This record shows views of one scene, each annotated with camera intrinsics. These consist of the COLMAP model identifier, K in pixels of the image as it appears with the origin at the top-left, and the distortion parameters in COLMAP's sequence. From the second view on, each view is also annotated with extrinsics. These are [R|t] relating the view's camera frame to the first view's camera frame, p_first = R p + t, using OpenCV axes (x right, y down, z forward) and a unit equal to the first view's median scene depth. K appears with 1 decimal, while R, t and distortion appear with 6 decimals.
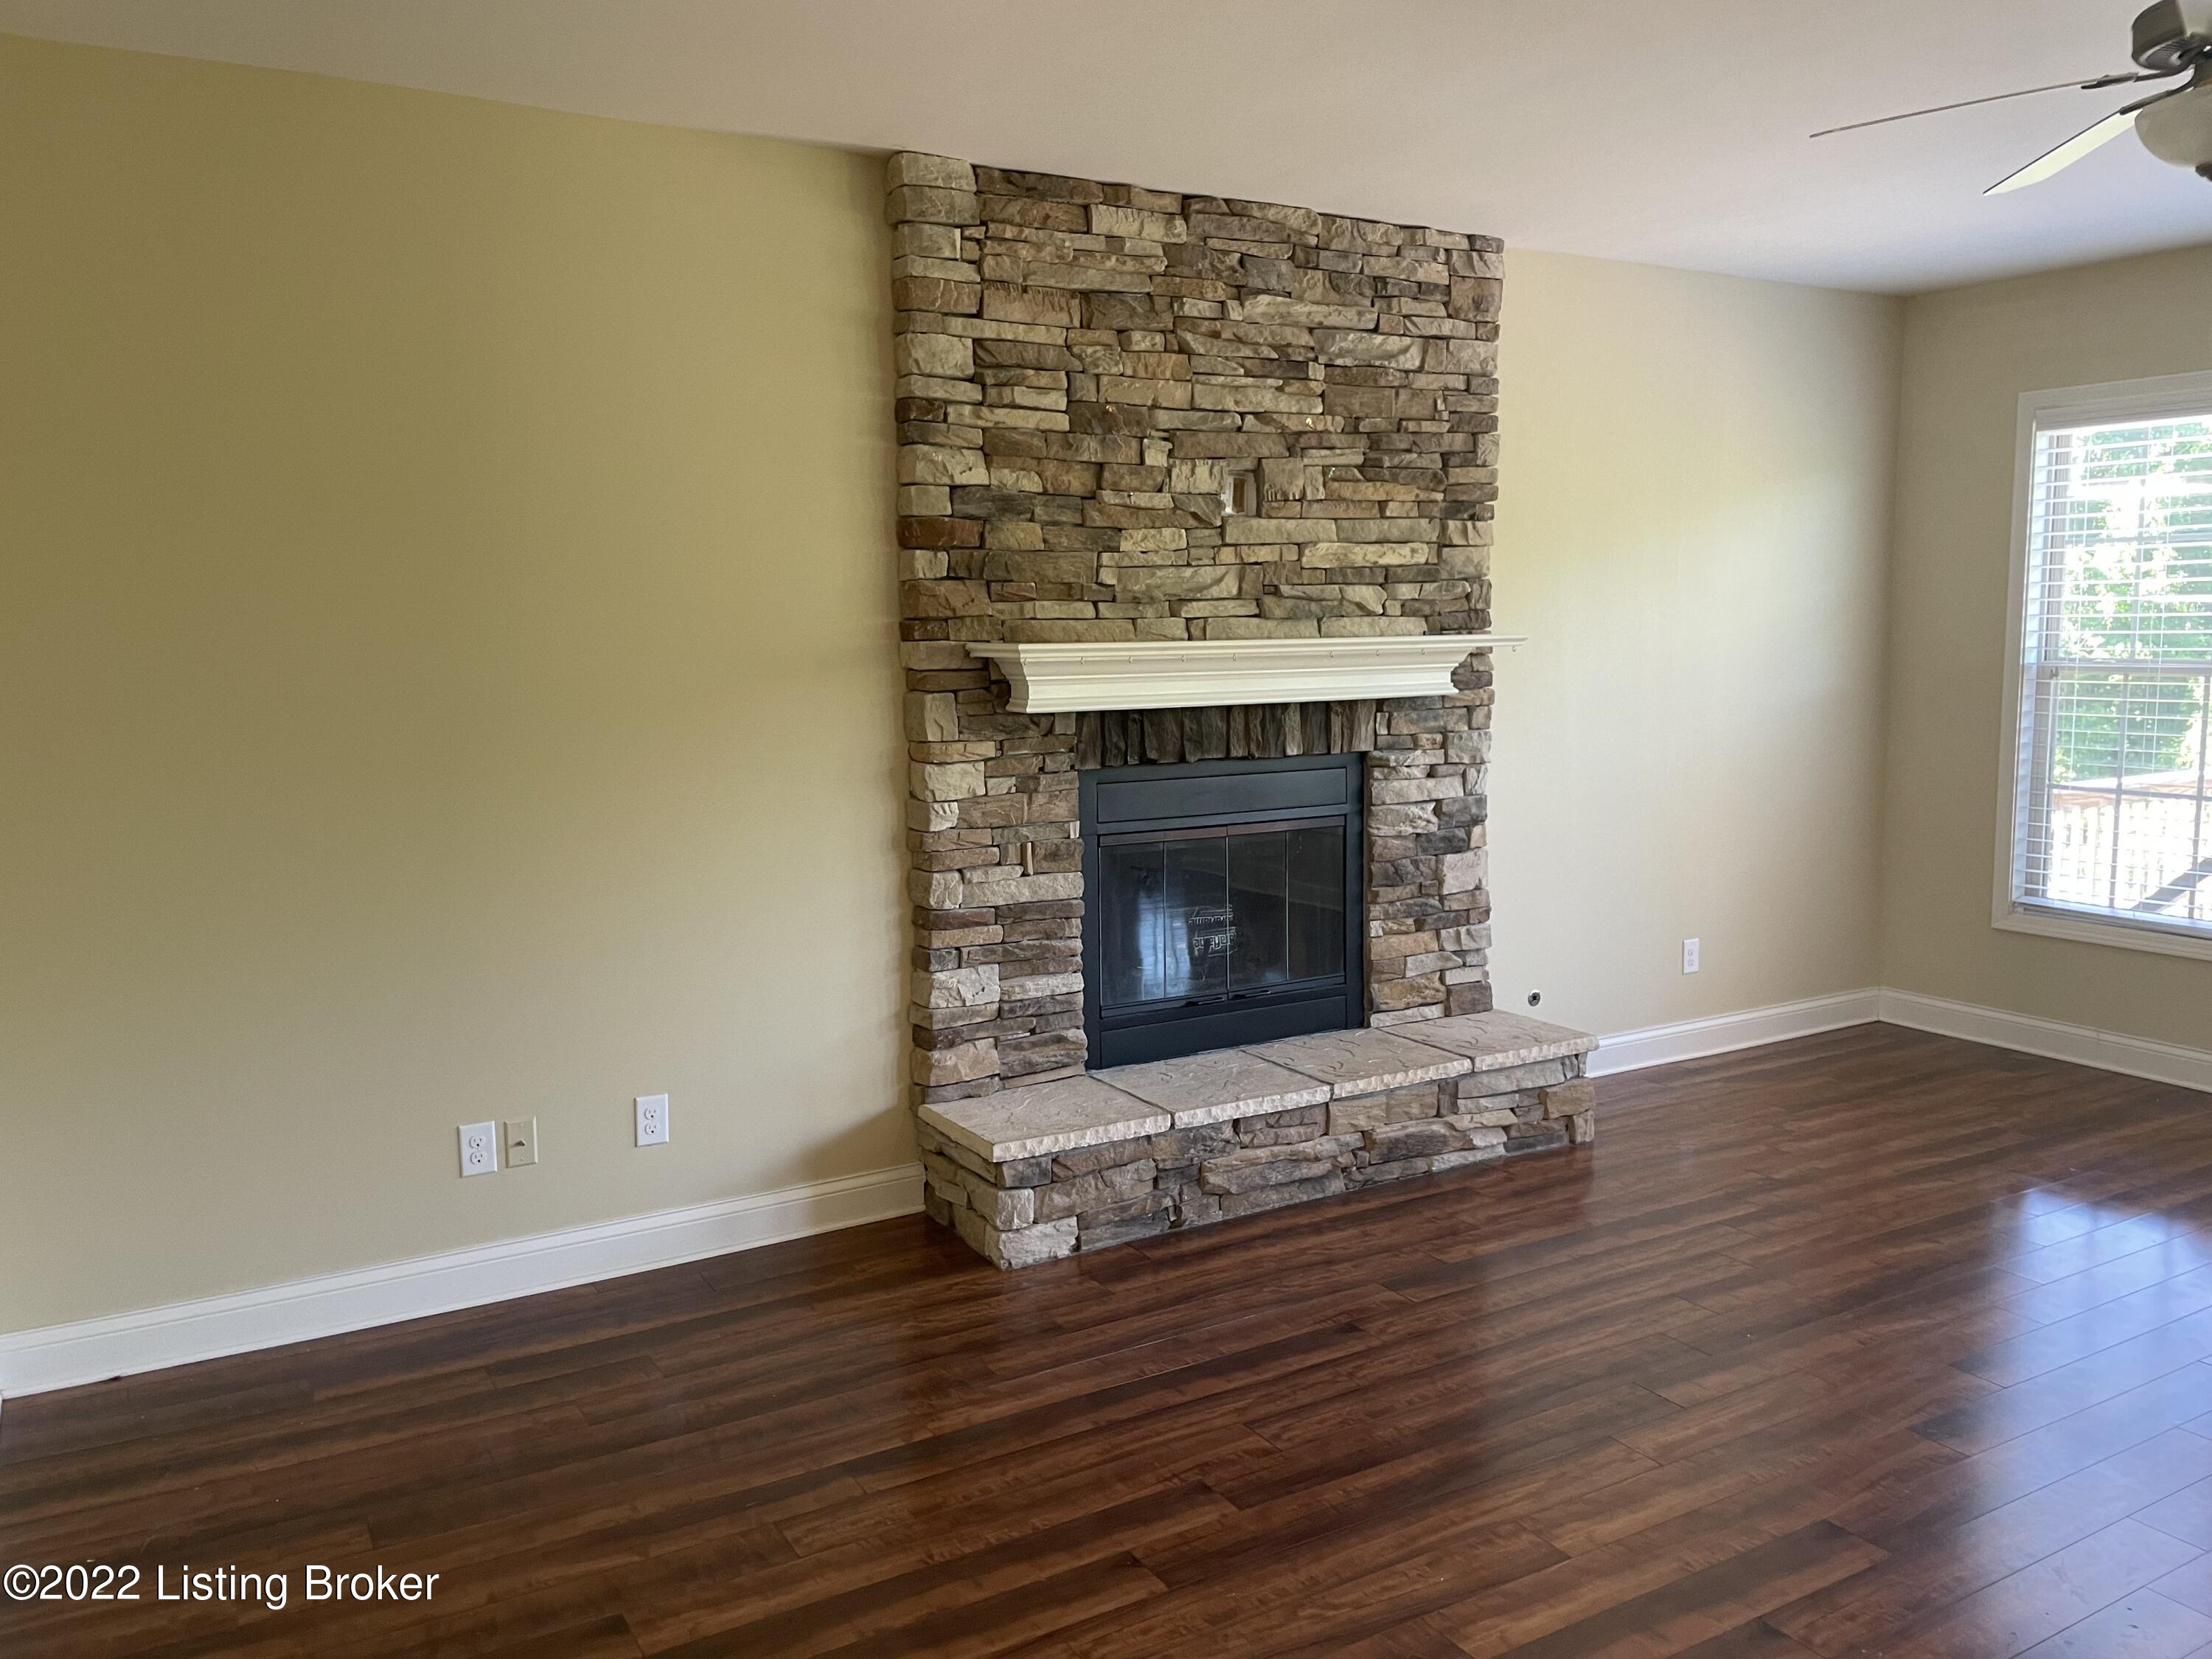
lens RADIAL K [[1739.5, 0, 1100.2], [0, 1739.5, 813.2], [0, 0, 1]] dist [0.098190, -0.129747]
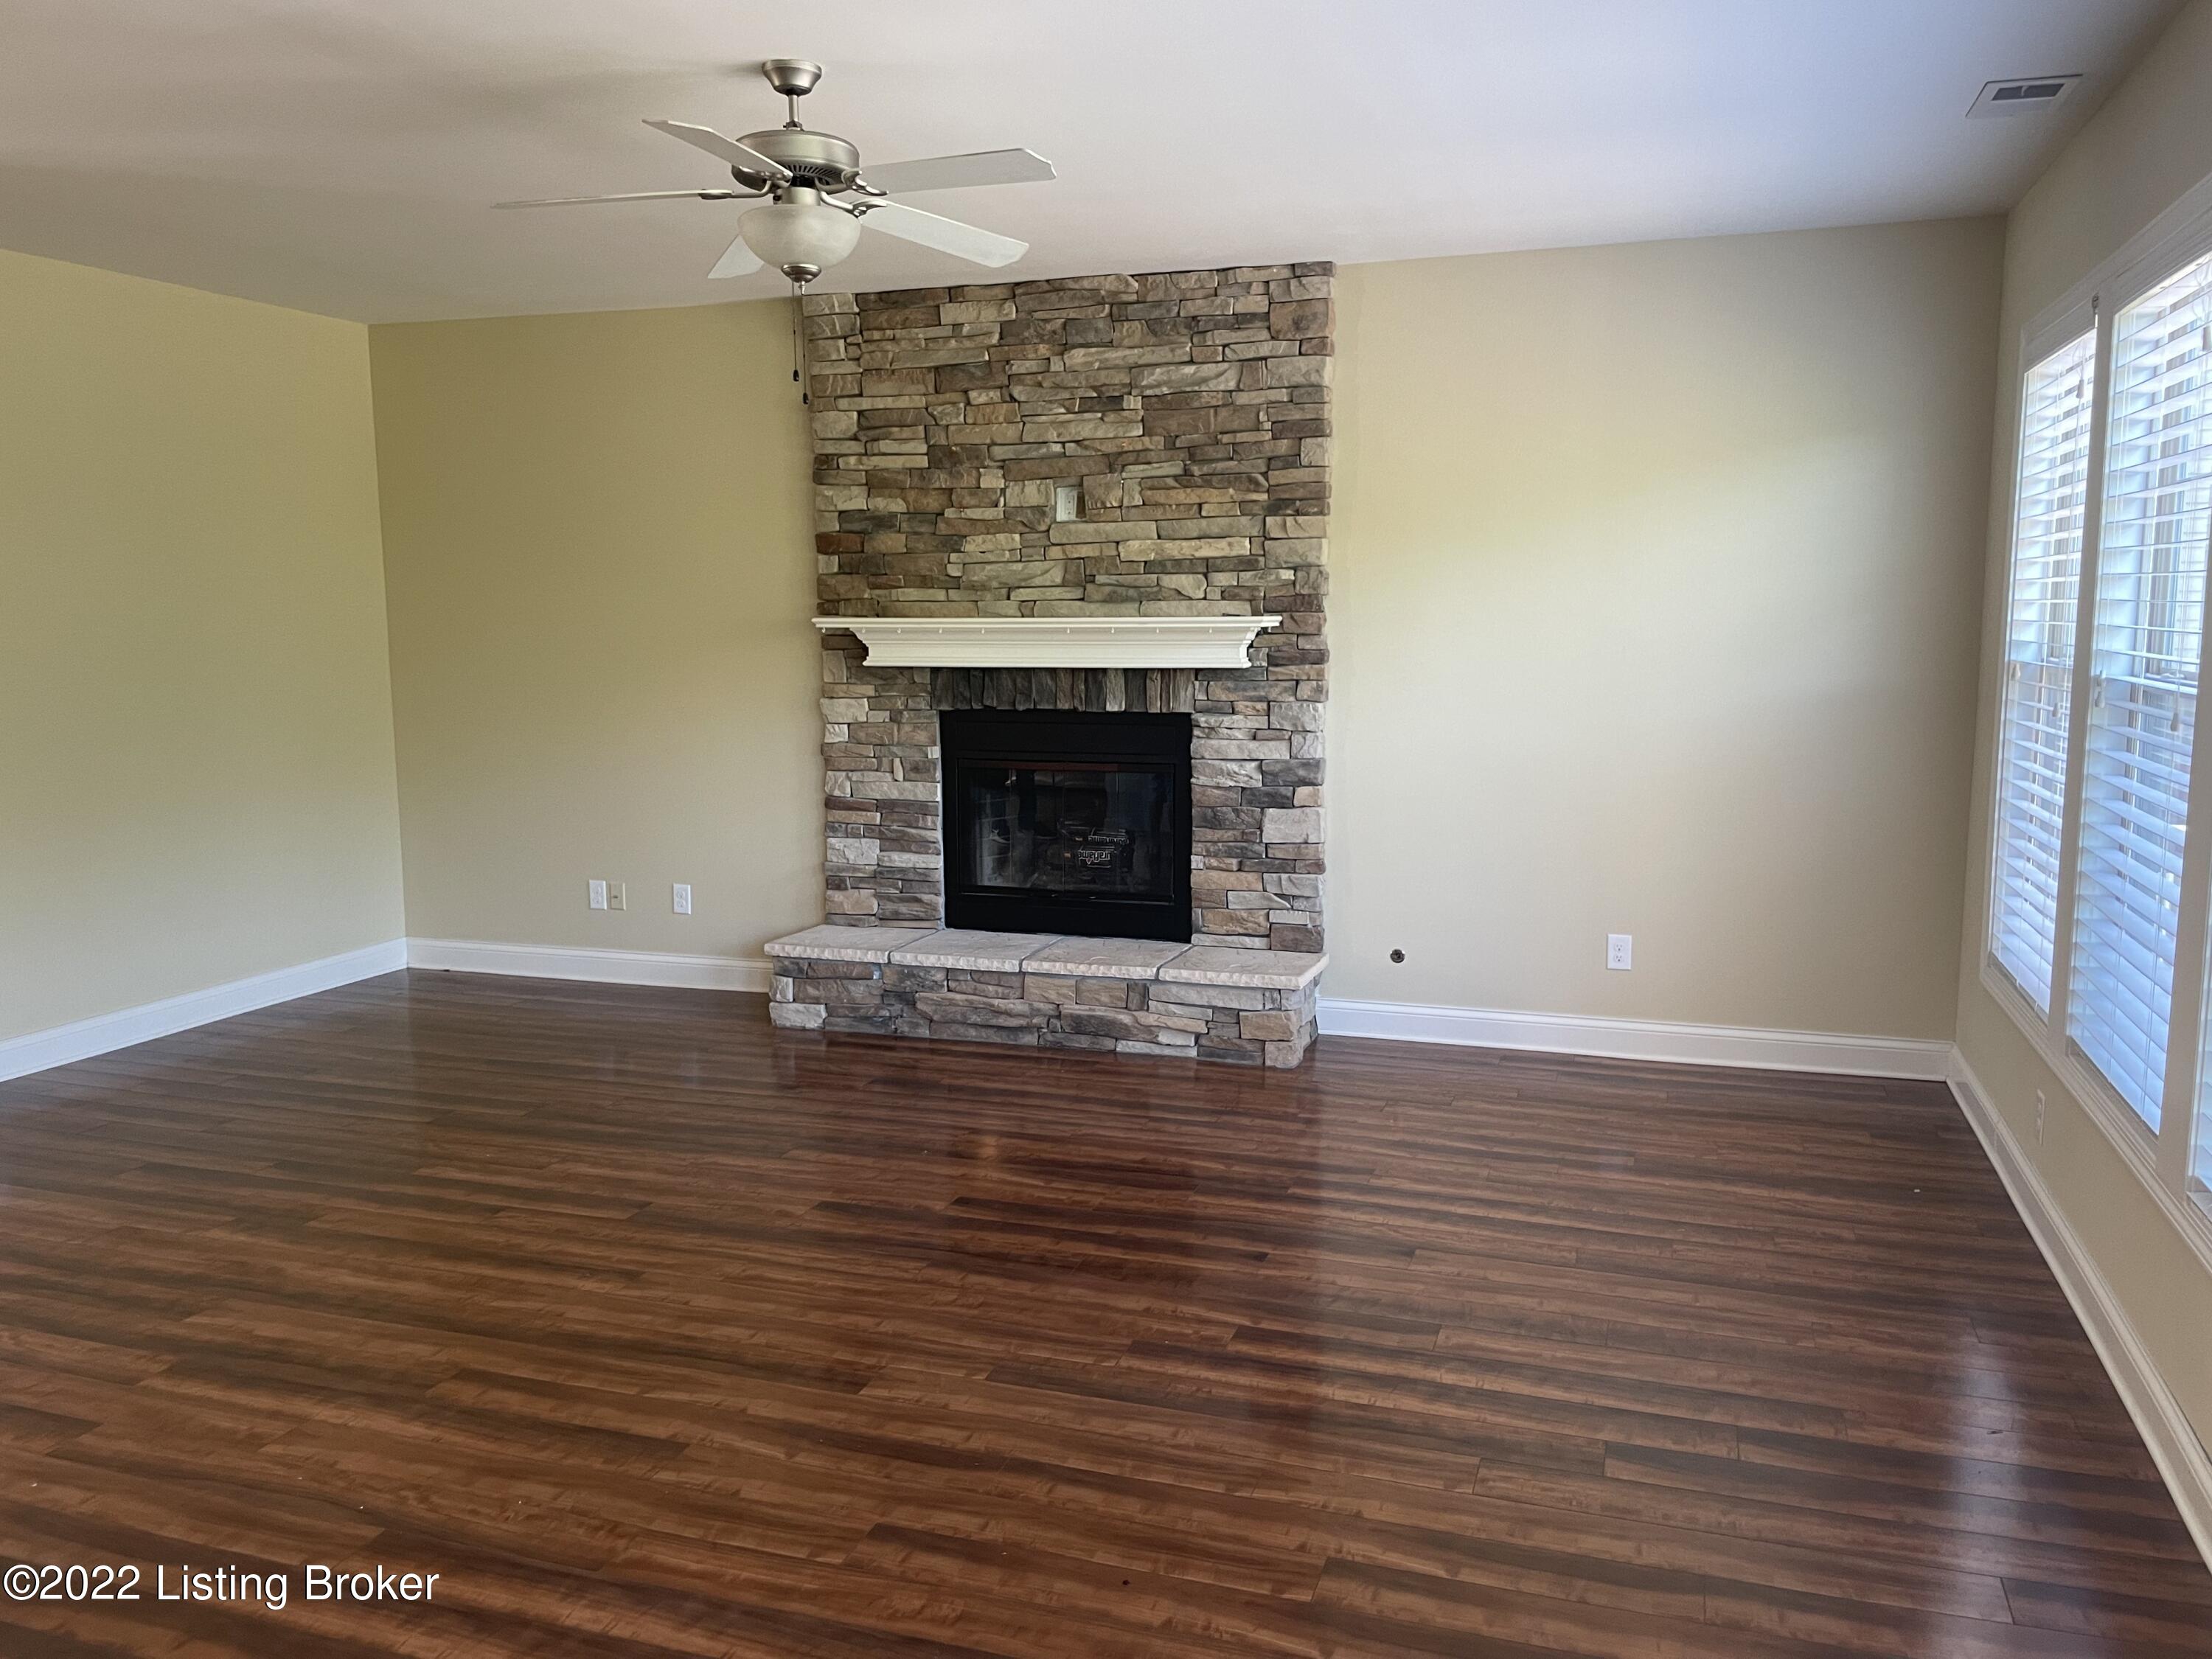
lens RADIAL K [[1739.5, 0, 1100.2], [0, 1739.5, 813.2], [0, 0, 1]] dist [0.098190, -0.129747]
pose [[0.637571, 0.098263, -0.764099, 1.102991], [-0.084671, 0.994761, 0.057276, -0.031989], [0.765725, 0.028180, 0.642551, 0.197299]]
